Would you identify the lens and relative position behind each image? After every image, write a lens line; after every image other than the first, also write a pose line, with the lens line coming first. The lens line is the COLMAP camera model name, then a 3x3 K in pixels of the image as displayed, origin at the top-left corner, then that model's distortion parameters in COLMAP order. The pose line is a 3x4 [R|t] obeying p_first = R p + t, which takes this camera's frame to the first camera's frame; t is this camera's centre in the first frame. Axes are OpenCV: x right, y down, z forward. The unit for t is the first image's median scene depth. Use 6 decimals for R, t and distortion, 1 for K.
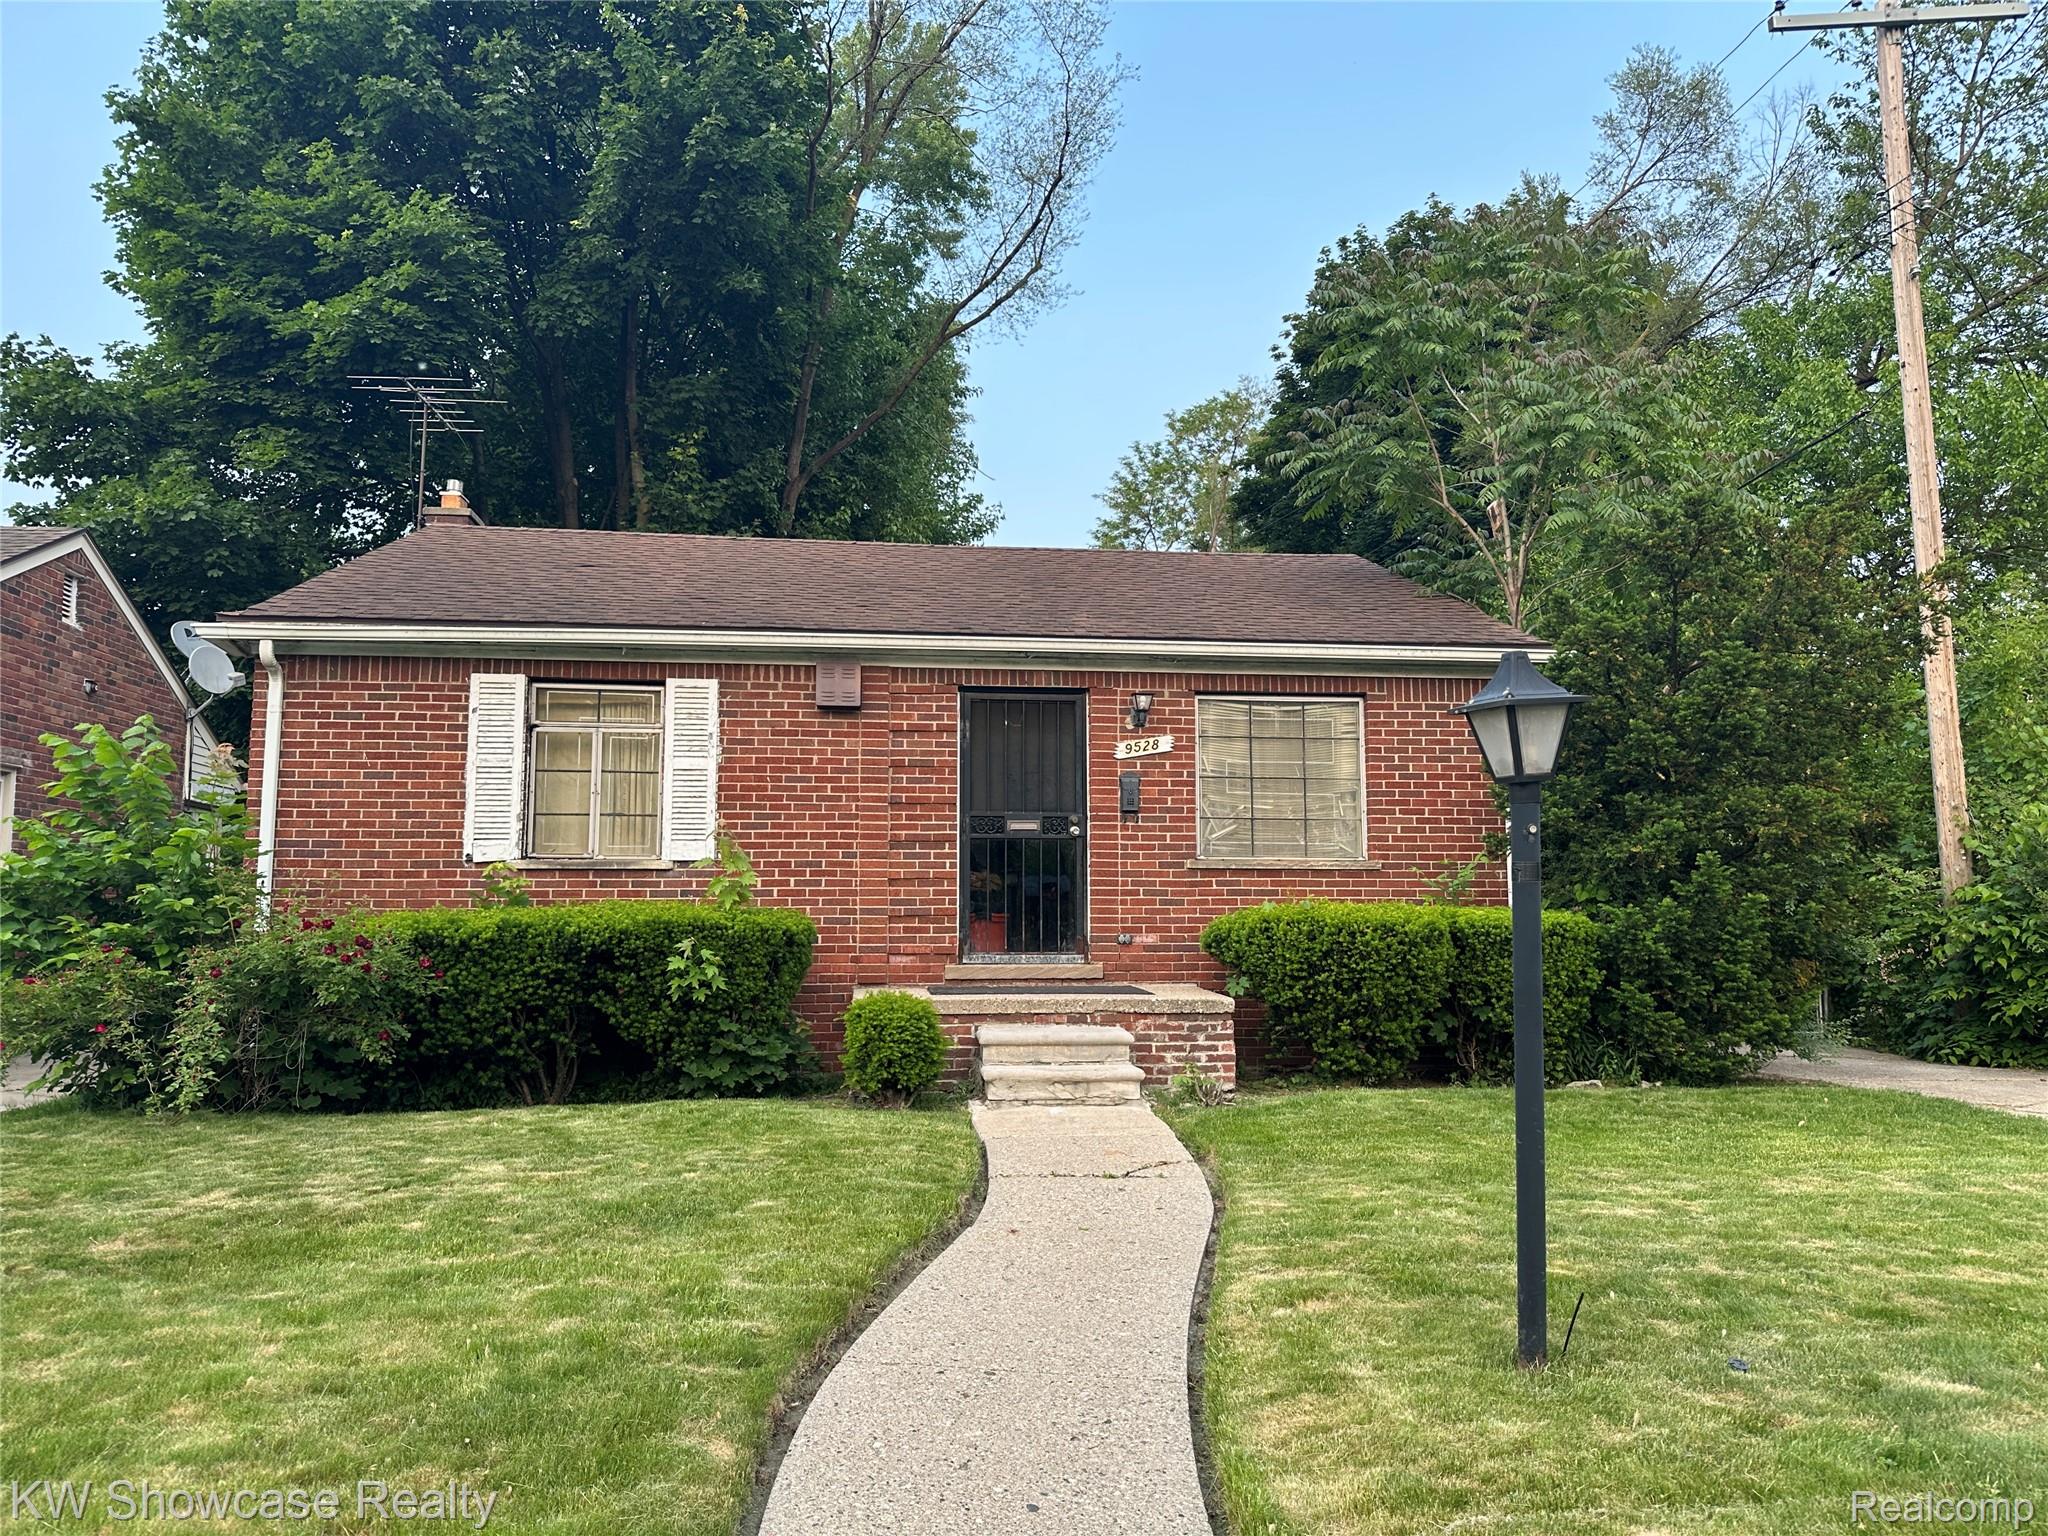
lens RADIAL K [[1469.0, 0, 1024.0], [0, 1469.0, 768.0], [0, 0, 1]] dist [0.111662, -0.119943]
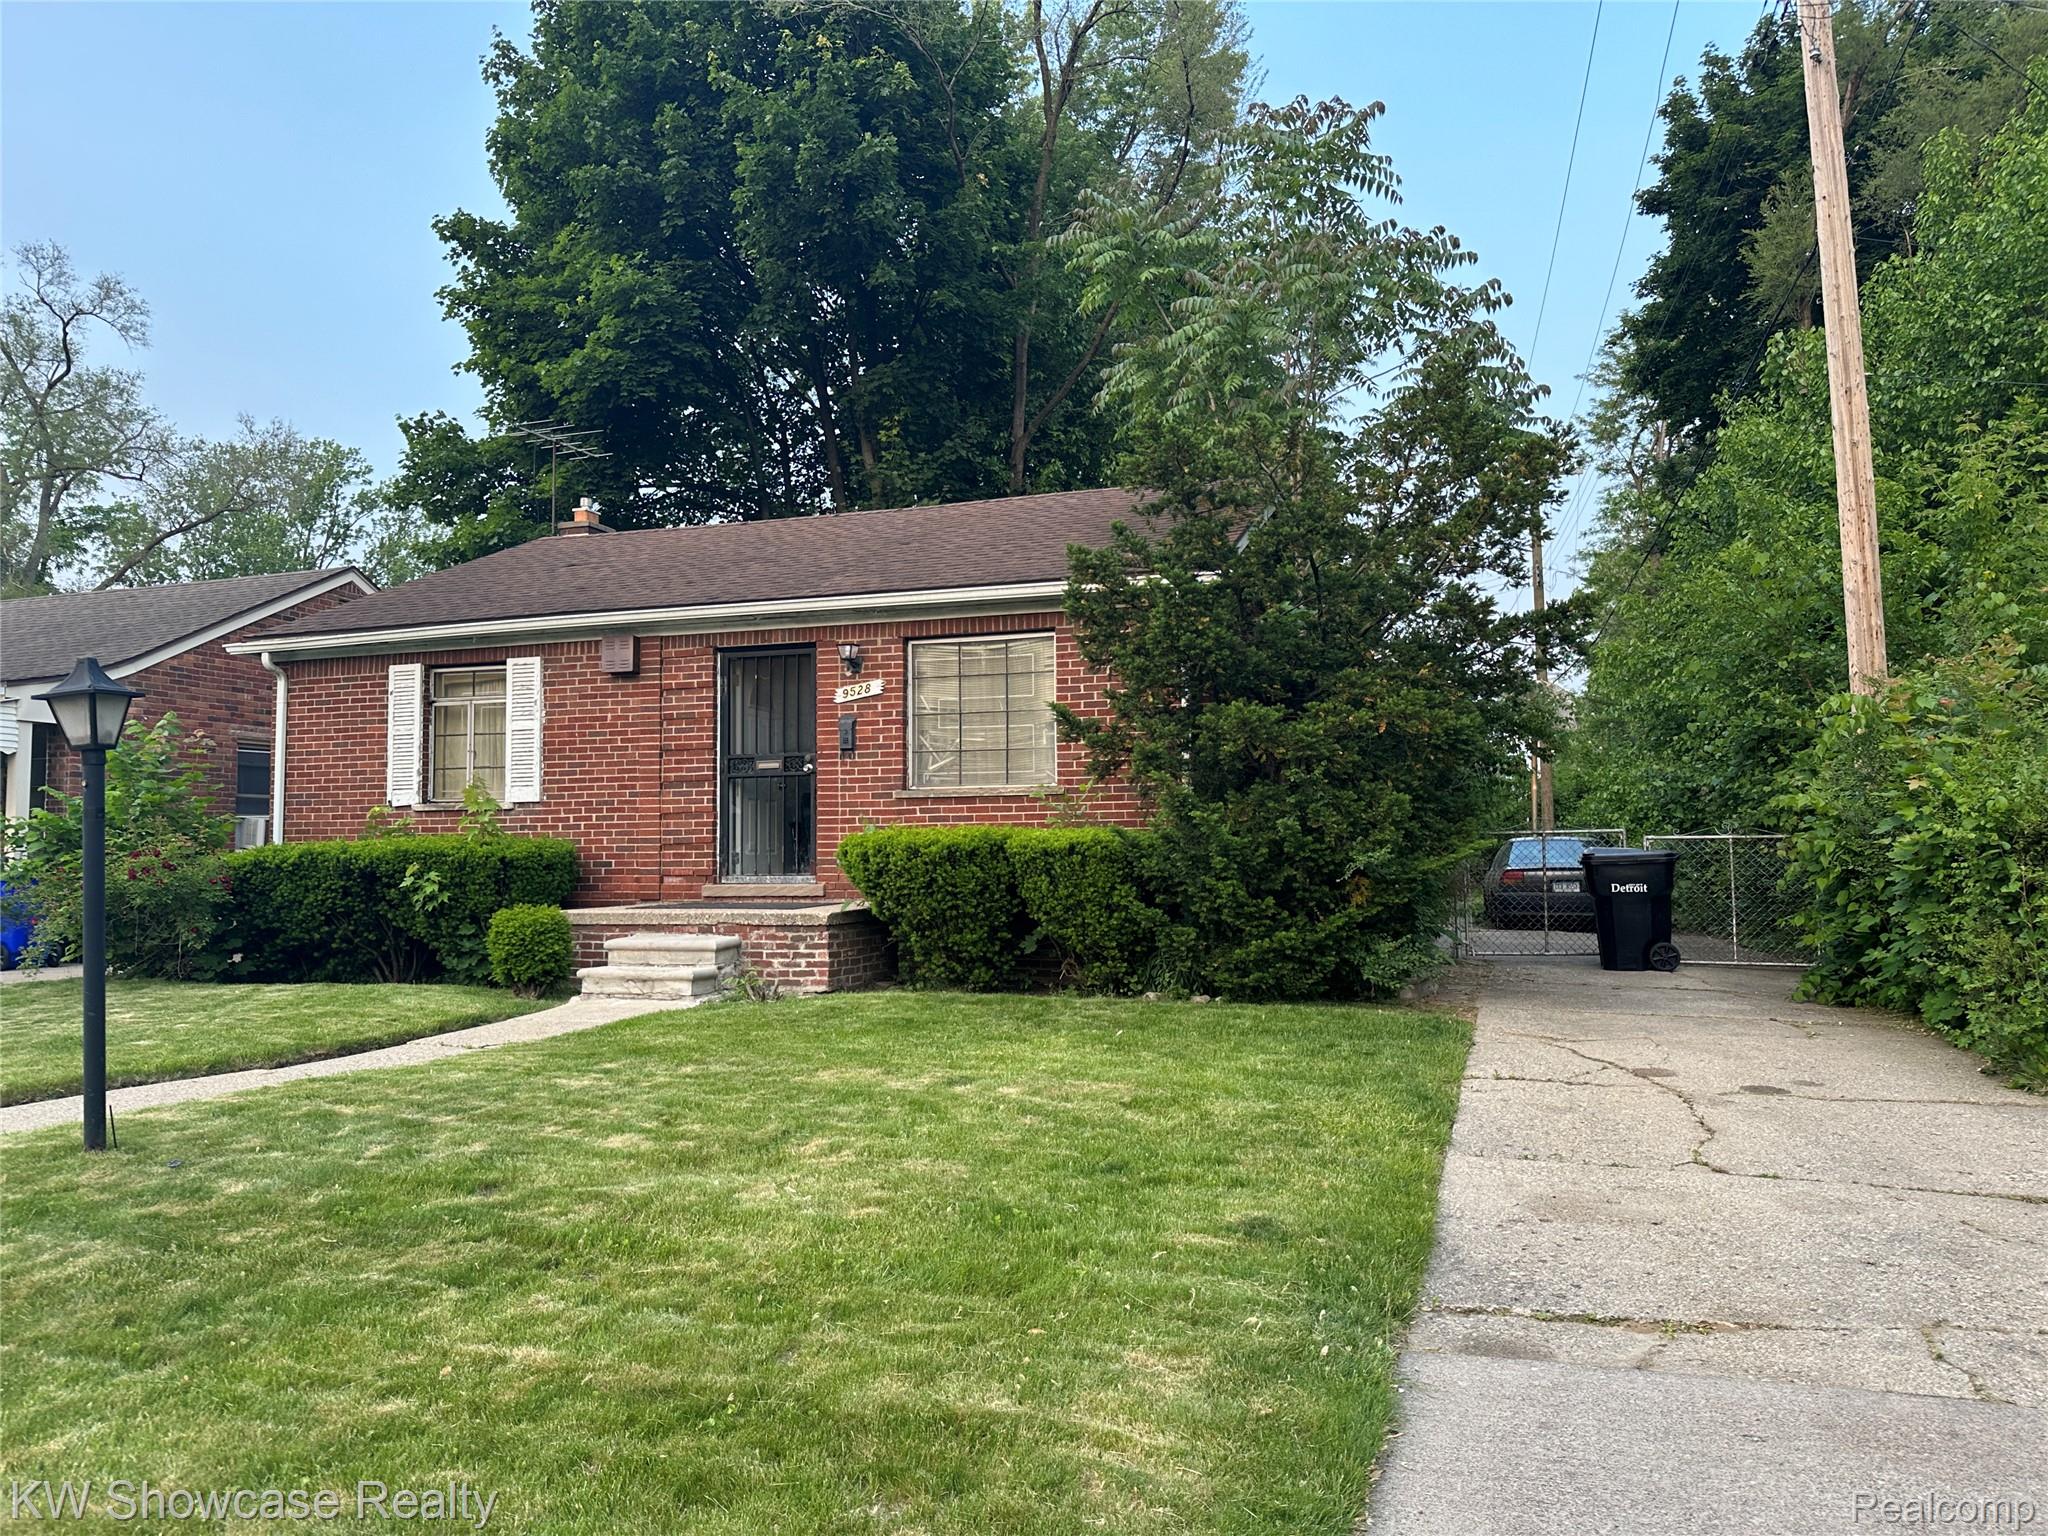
lens RADIAL K [[1469.0, 0, 1024.0], [0, 1469.0, 768.0], [0, 0, 1]] dist [0.111662, -0.119943]
pose [[0.897624, -0.033147, -0.439513, 0.705564], [0.055733, 0.997700, 0.038581, 0.008154], [0.437224, -0.059127, 0.897407, 0.046696]]
